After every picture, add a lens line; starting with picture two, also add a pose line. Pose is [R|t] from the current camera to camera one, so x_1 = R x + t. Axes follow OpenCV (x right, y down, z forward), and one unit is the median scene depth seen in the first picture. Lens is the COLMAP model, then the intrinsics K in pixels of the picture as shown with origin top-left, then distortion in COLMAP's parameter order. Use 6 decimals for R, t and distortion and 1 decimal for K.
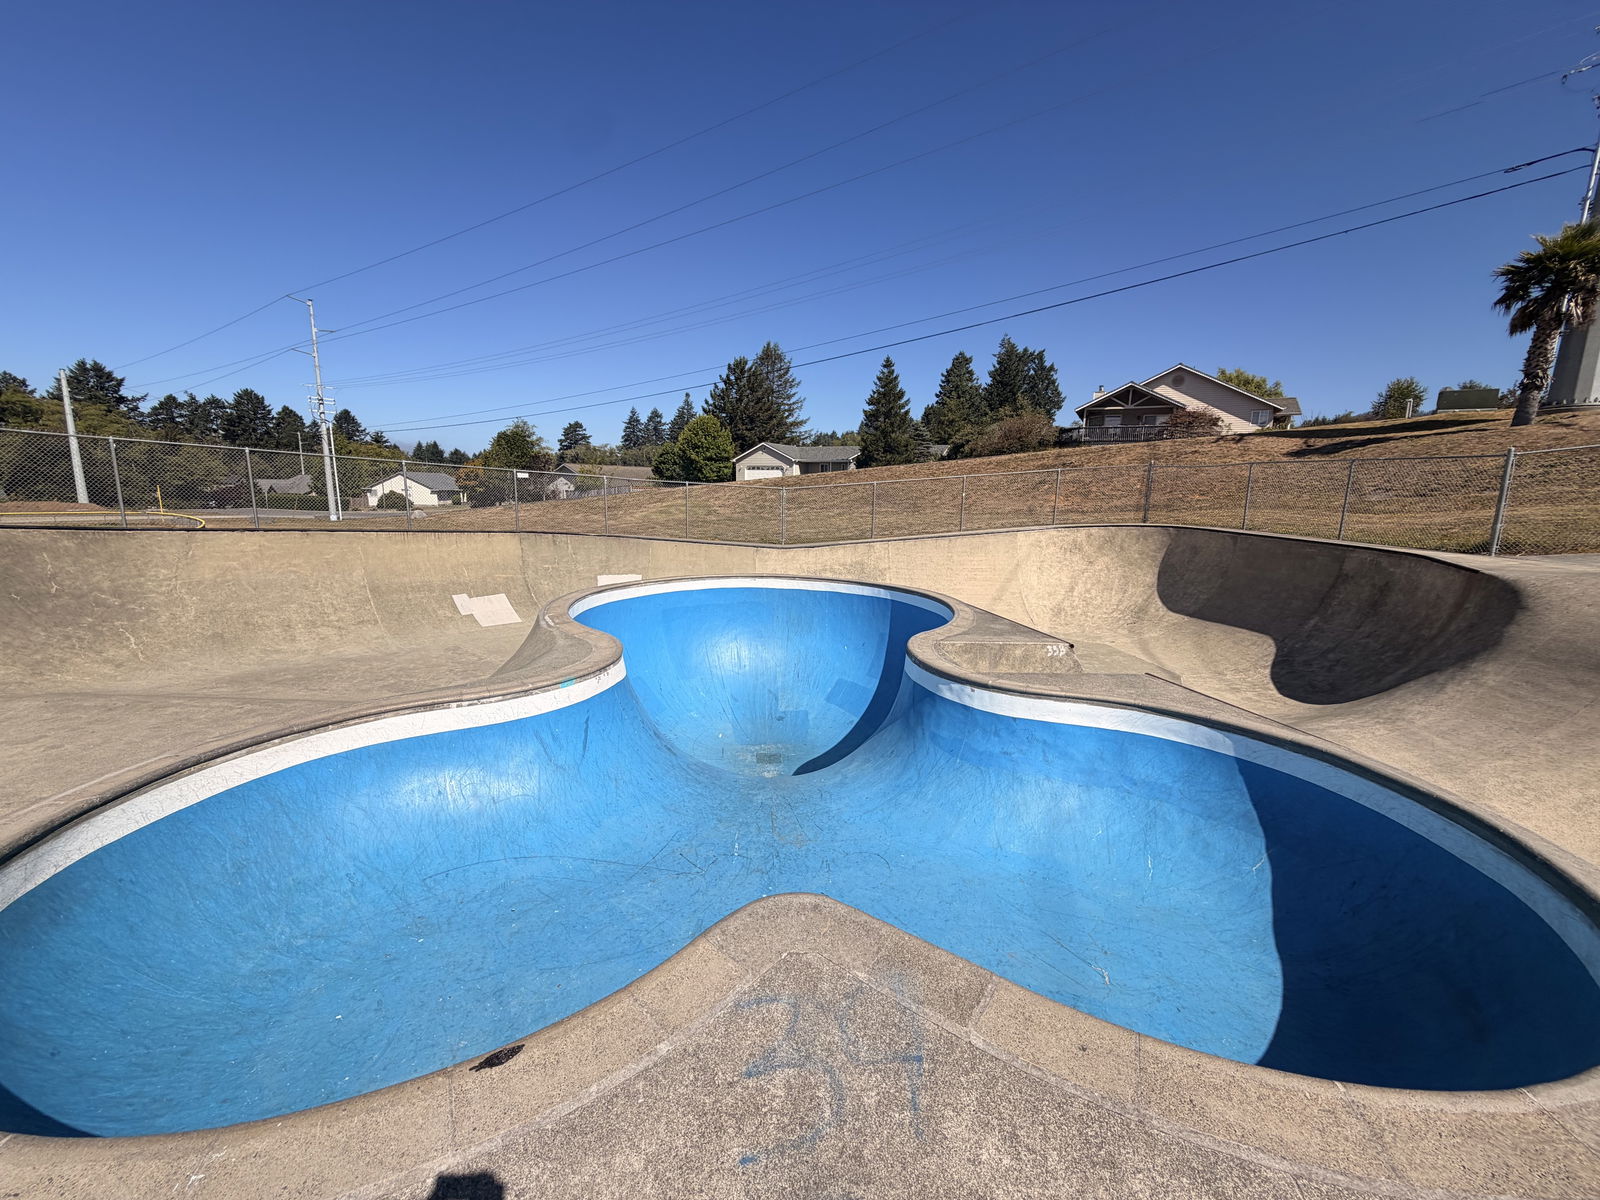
lens RADIAL K [[632.7, 0, 798.0], [0, 632.7, 601.3], [0, 0, 1]] dist [-0.001824, 0.000385]
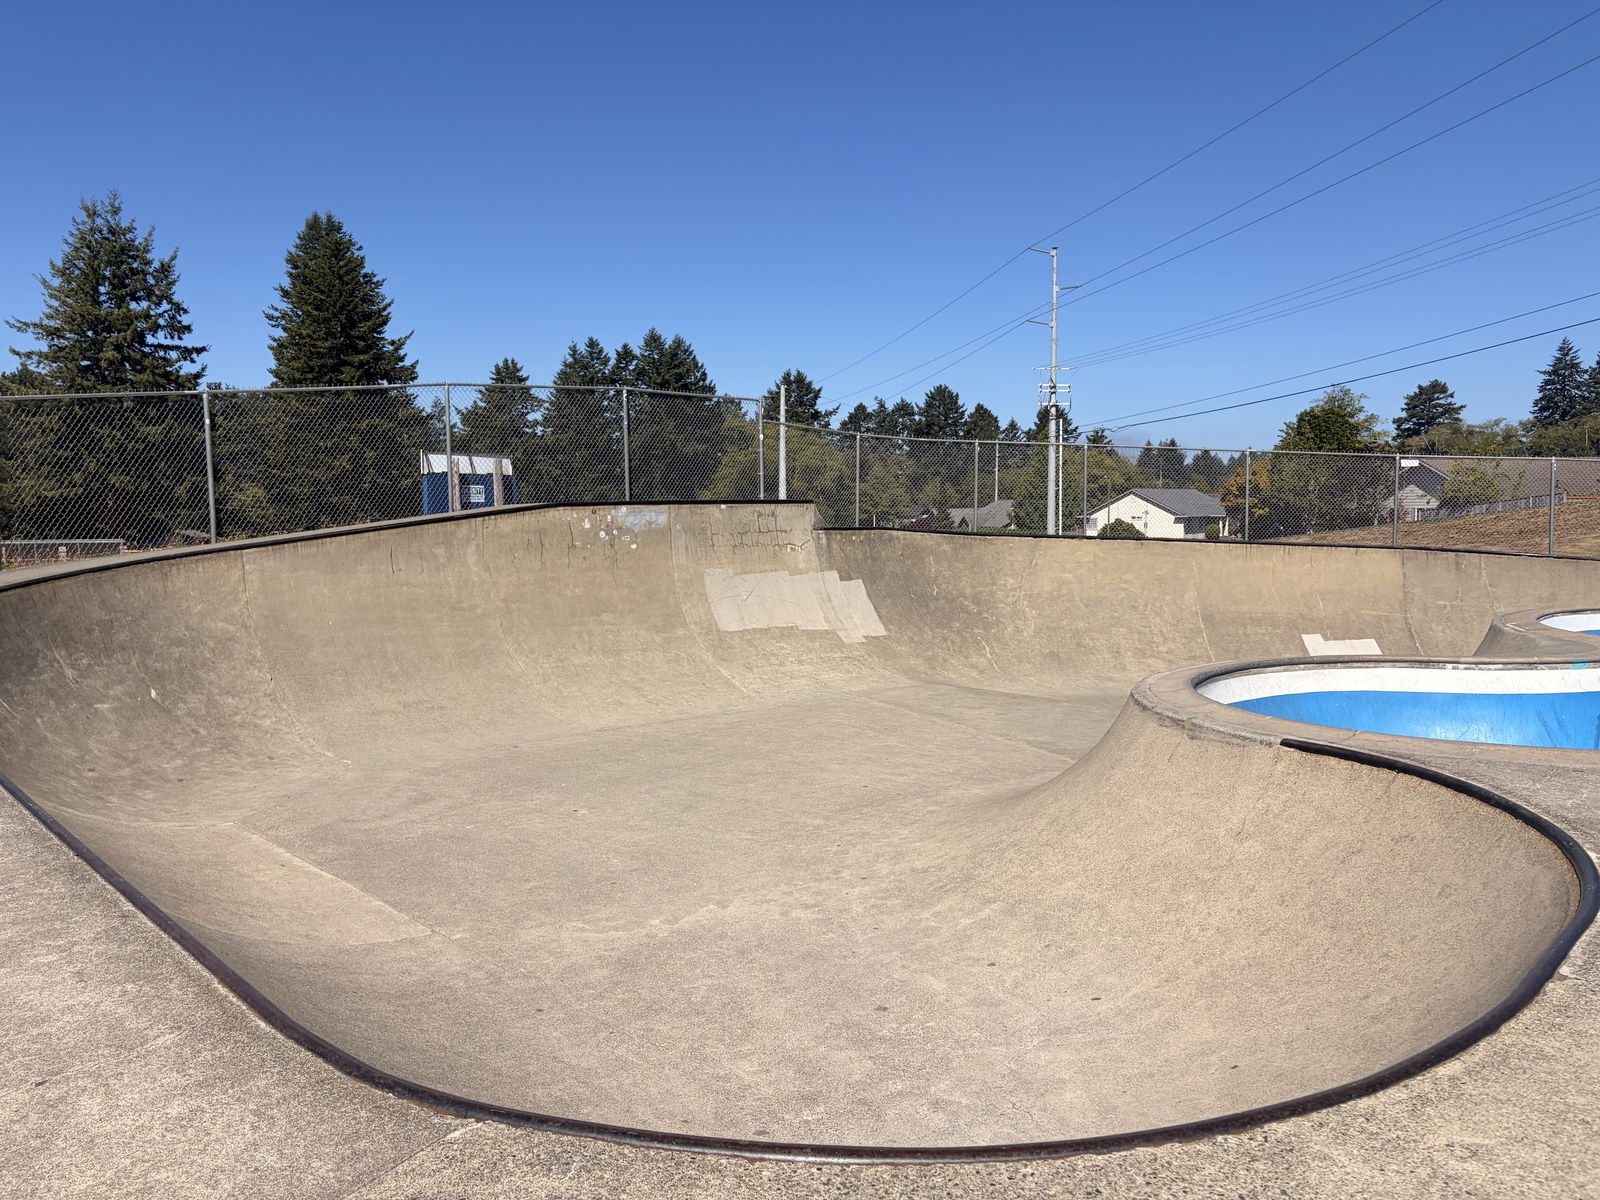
lens RADIAL K [[1201.1, 0, 806.8], [0, 1201.1, 602.8], [0, 0, 1]] dist [0.053402, -0.058644]
pose [[0.698161, 0.027431, -0.715416, 0.007956], [-0.102439, 0.992811, -0.061902, 0.027836], [0.708575, 0.116504, 0.695952, -0.094739]]
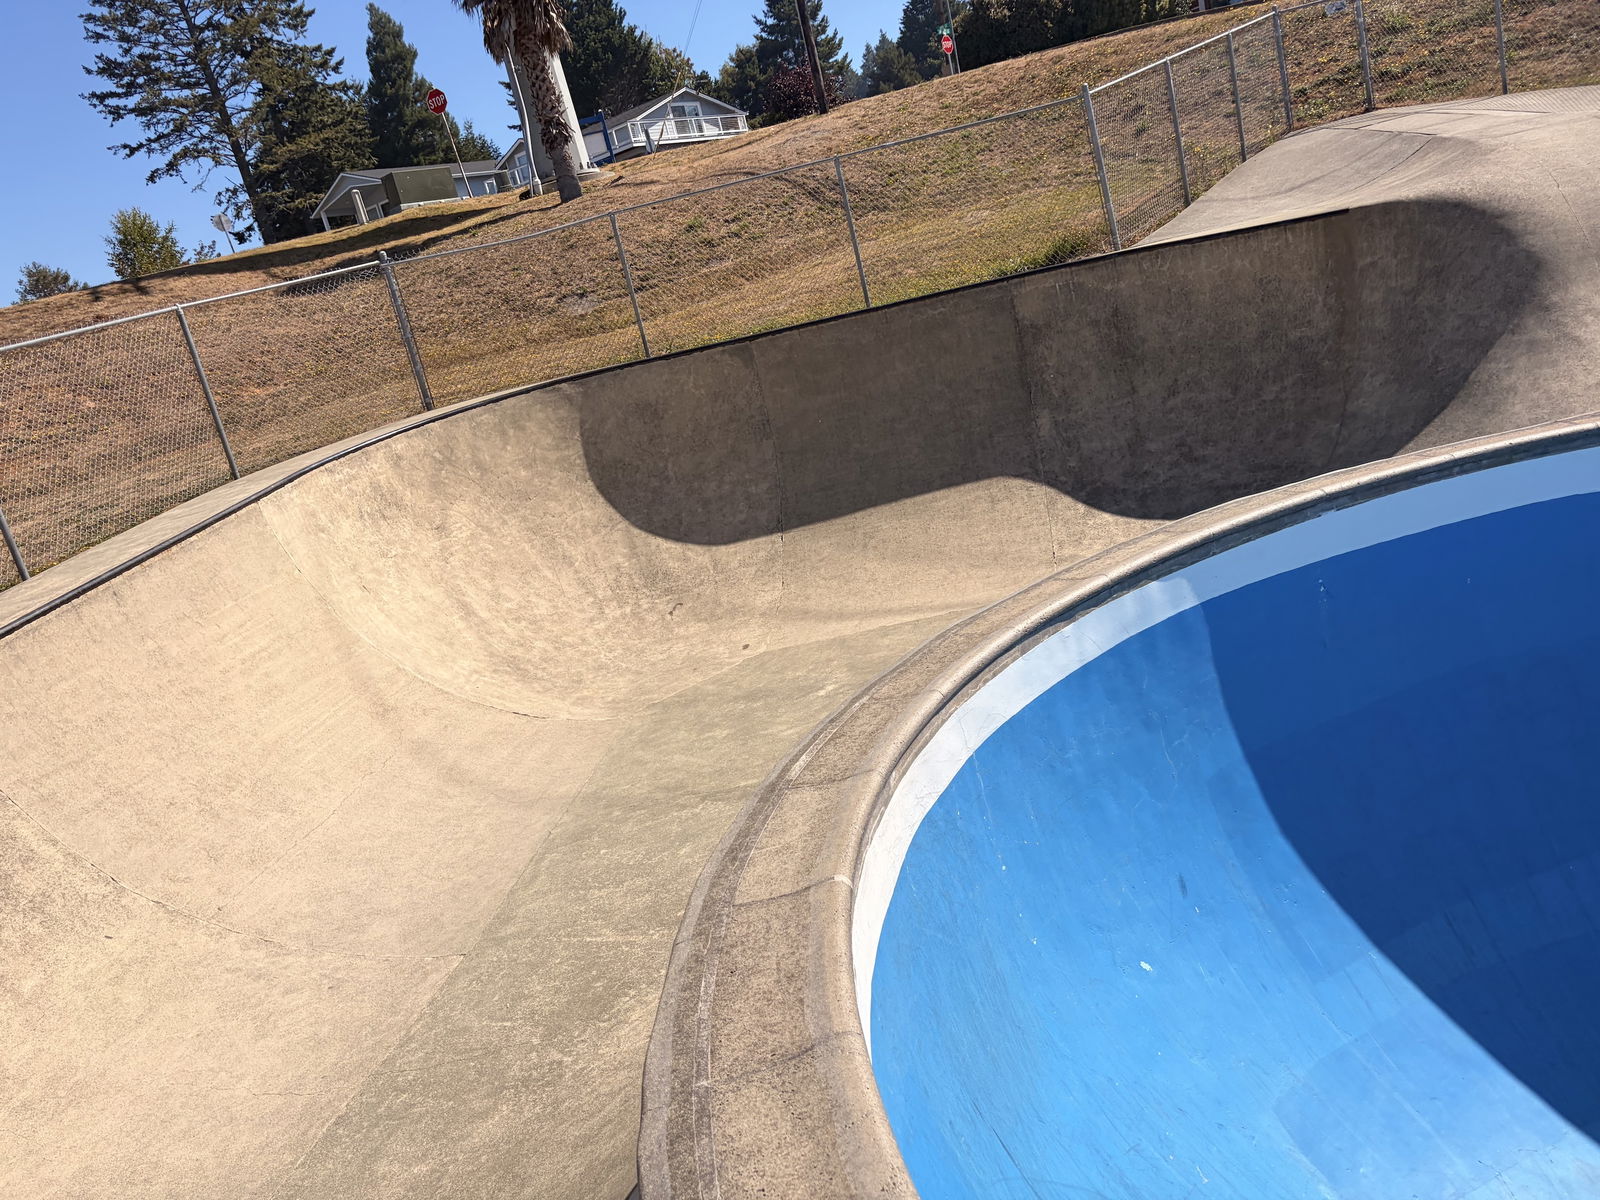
lens RADIAL K [[1201.1, 0, 789.3], [0, 1201.1, 633.0], [0, 0, 1]] dist [0.053402, -0.058644]
pose [[0.156889, -0.321028, 0.933984, -0.056044], [0.397389, 0.886282, 0.237879, -0.032234], [-0.904139, 0.333834, 0.266621, 0.228764]]
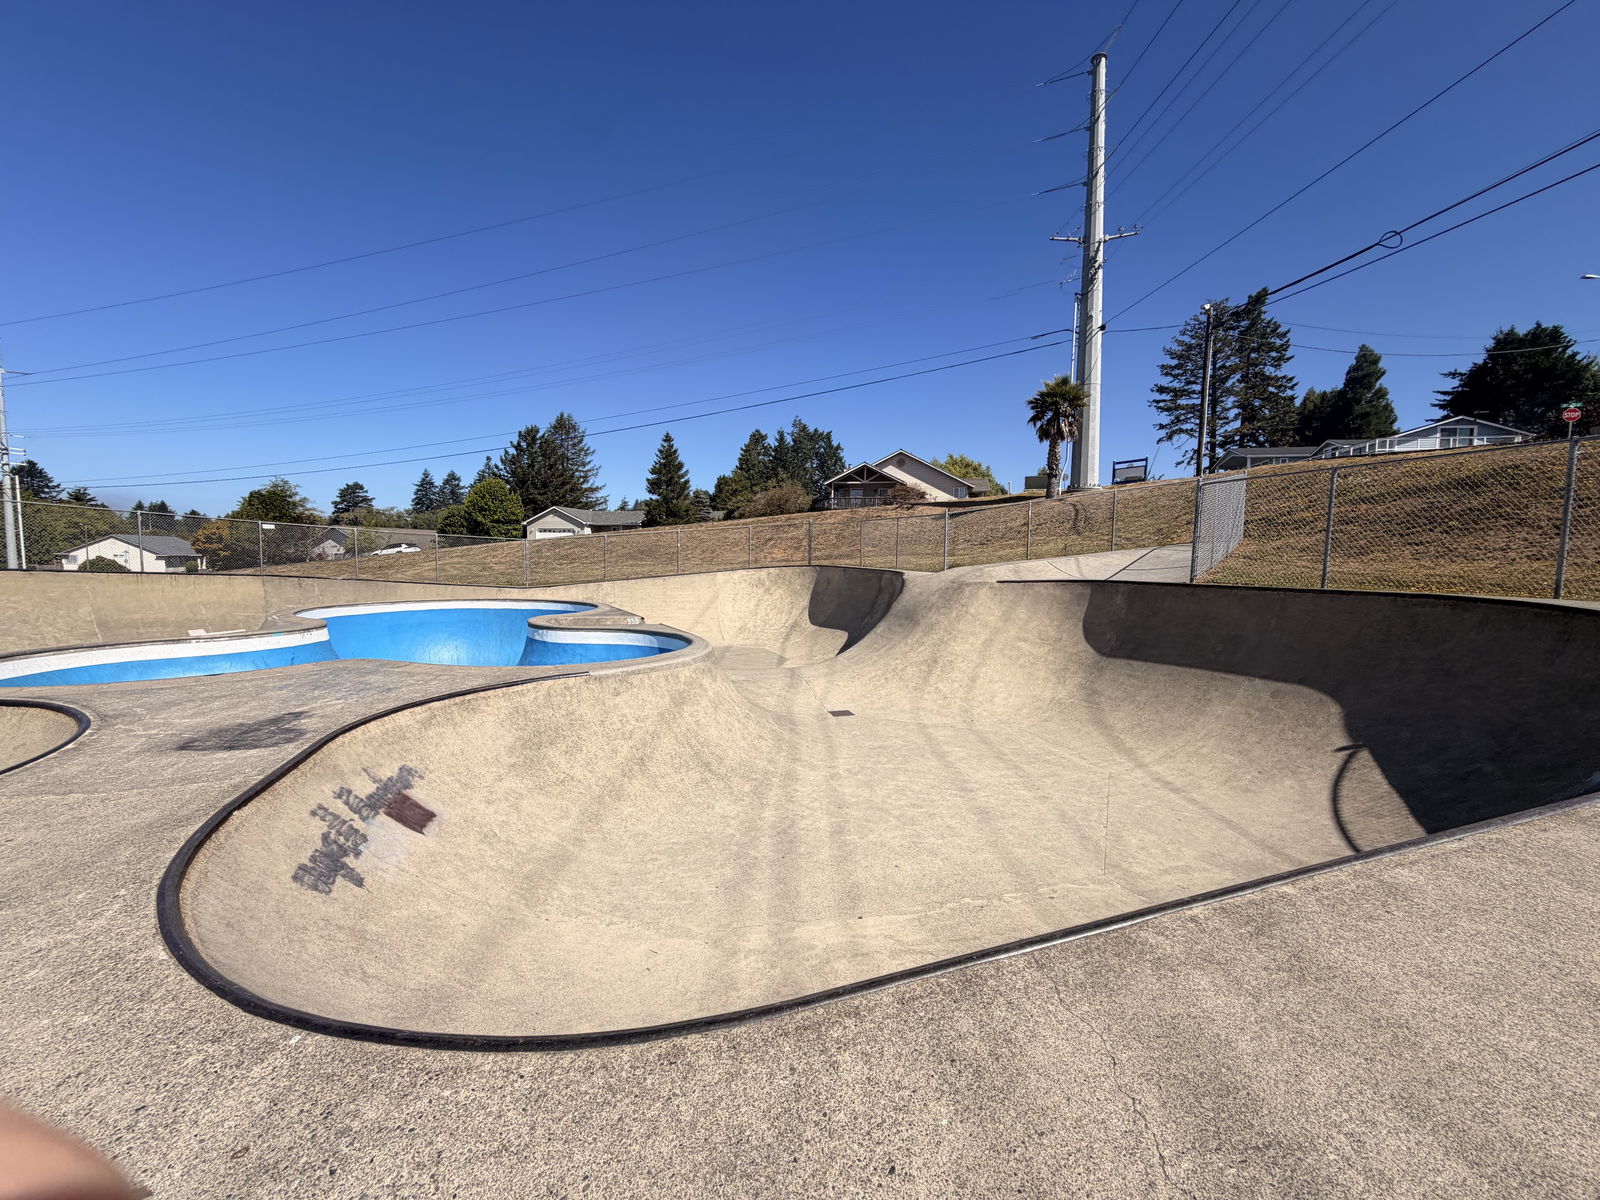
lens RADIAL K [[632.7, 0, 798.0], [0, 632.7, 605.6], [0, 0, 1]] dist [-0.001824, 0.000385]
pose [[0.962540, -0.026283, 0.269862, 0.054477], [0.052301, 0.994597, -0.089678, 0.030103], [-0.266047, 0.100433, 0.958714, -0.103395]]
